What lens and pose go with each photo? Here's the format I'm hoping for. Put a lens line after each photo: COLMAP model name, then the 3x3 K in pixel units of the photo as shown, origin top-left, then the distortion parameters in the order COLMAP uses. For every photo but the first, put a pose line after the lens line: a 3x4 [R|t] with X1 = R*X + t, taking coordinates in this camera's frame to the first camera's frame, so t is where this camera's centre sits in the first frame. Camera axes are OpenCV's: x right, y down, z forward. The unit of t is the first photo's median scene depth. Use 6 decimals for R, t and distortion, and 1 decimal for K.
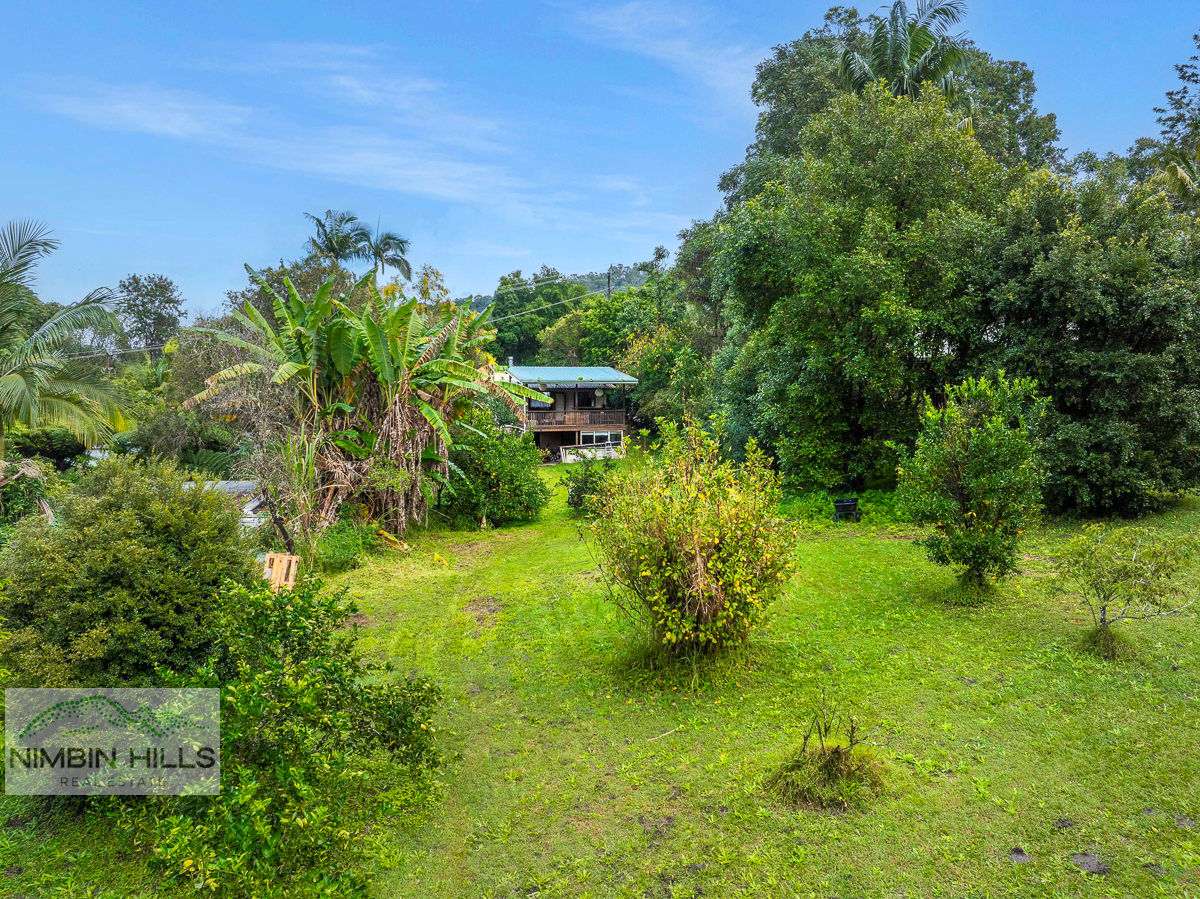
lens RADIAL K [[851.3, 0, 597.3], [0, 851.3, 442.0], [0, 0, 1]] dist [-0.019834, -0.007766]
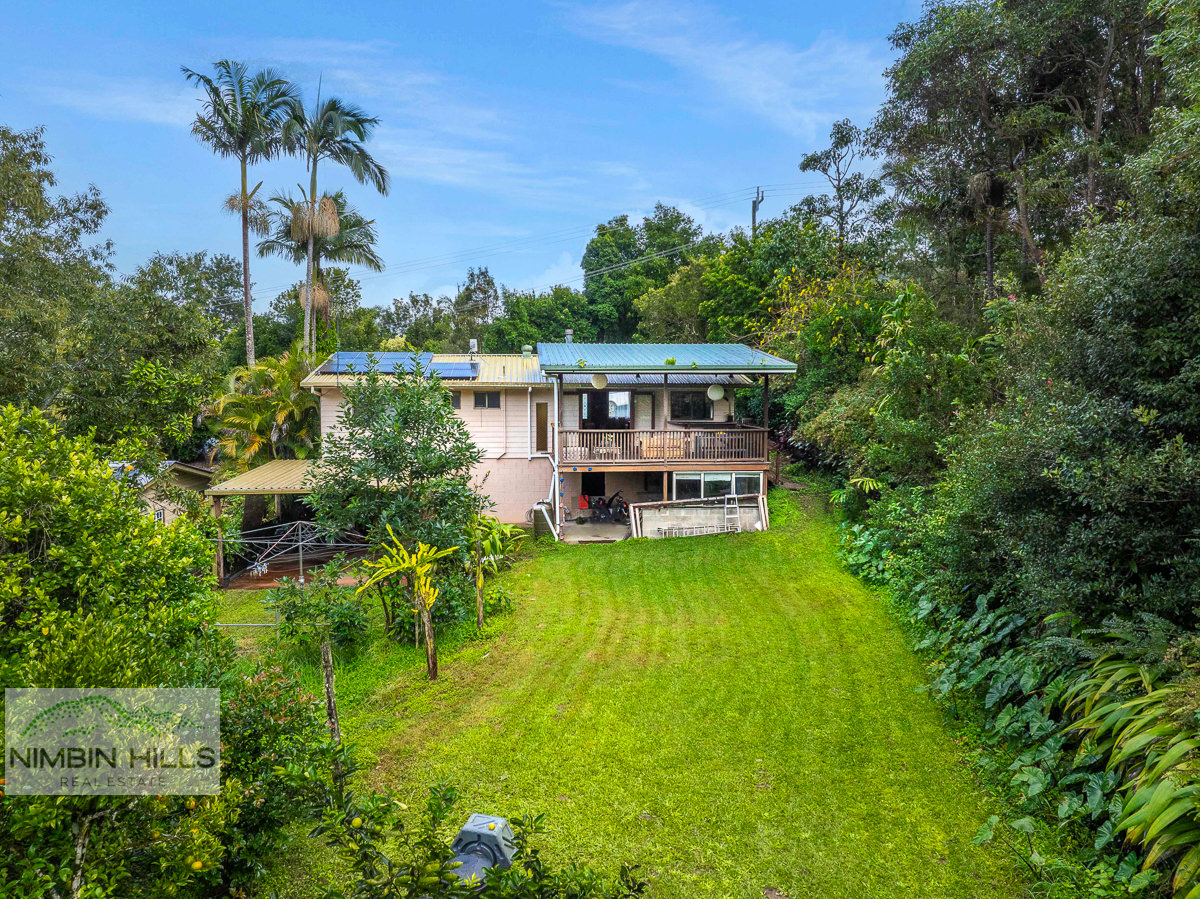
lens RADIAL K [[851.3, 0, 597.3], [0, 851.3, 442.0], [0, 0, 1]] dist [-0.019834, -0.007766]
pose [[0.982118, 0.012724, -0.187838, 0.027394], [-0.013018, 0.999915, -0.000328, -0.027970], [0.187818, 0.002768, 0.982200, 0.498047]]
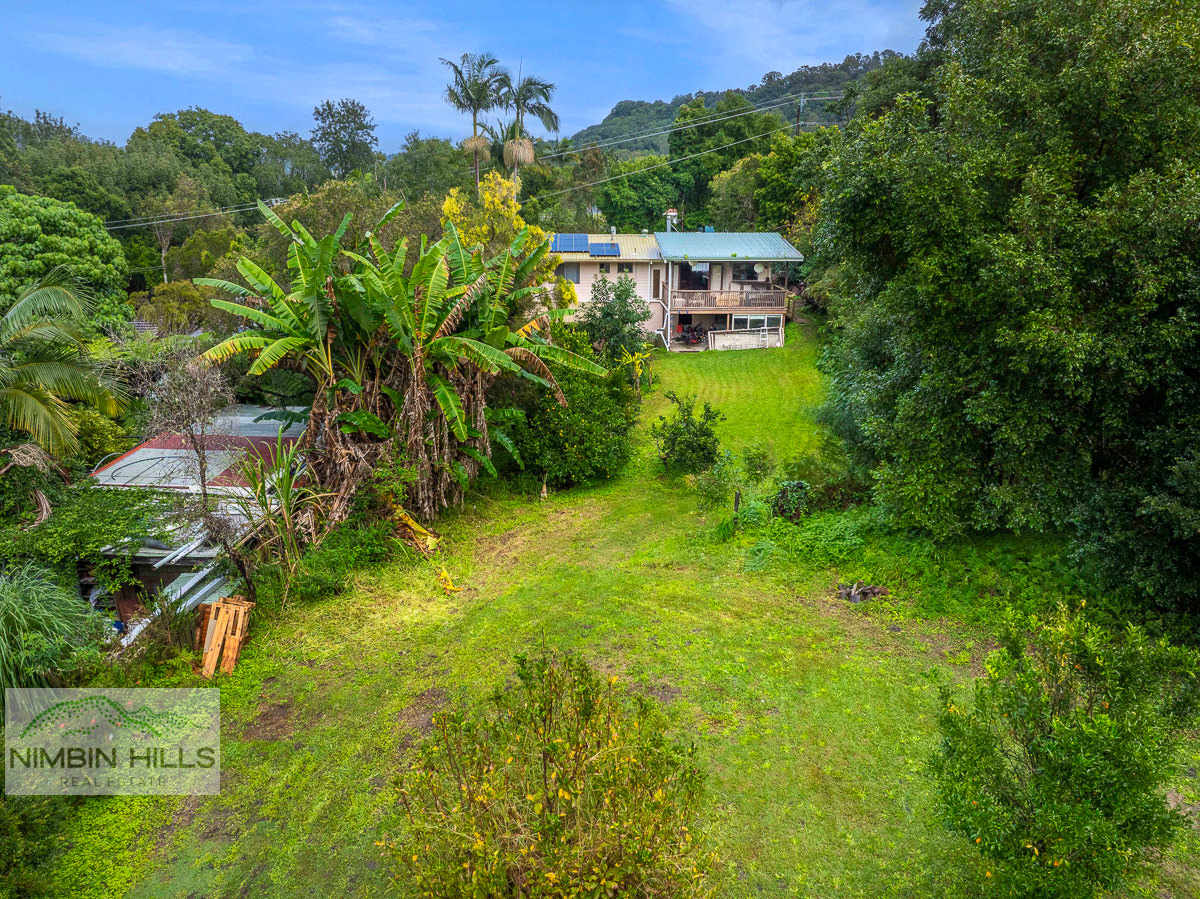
lens RADIAL K [[851.3, 0, 597.3], [0, 851.3, 442.0], [0, 0, 1]] dist [-0.019834, -0.007766]
pose [[0.968252, 0.076096, -0.238111, 0.061976], [-0.021219, 0.974122, 0.225026, -0.076197], [0.249072, -0.212830, 0.944810, 0.099363]]
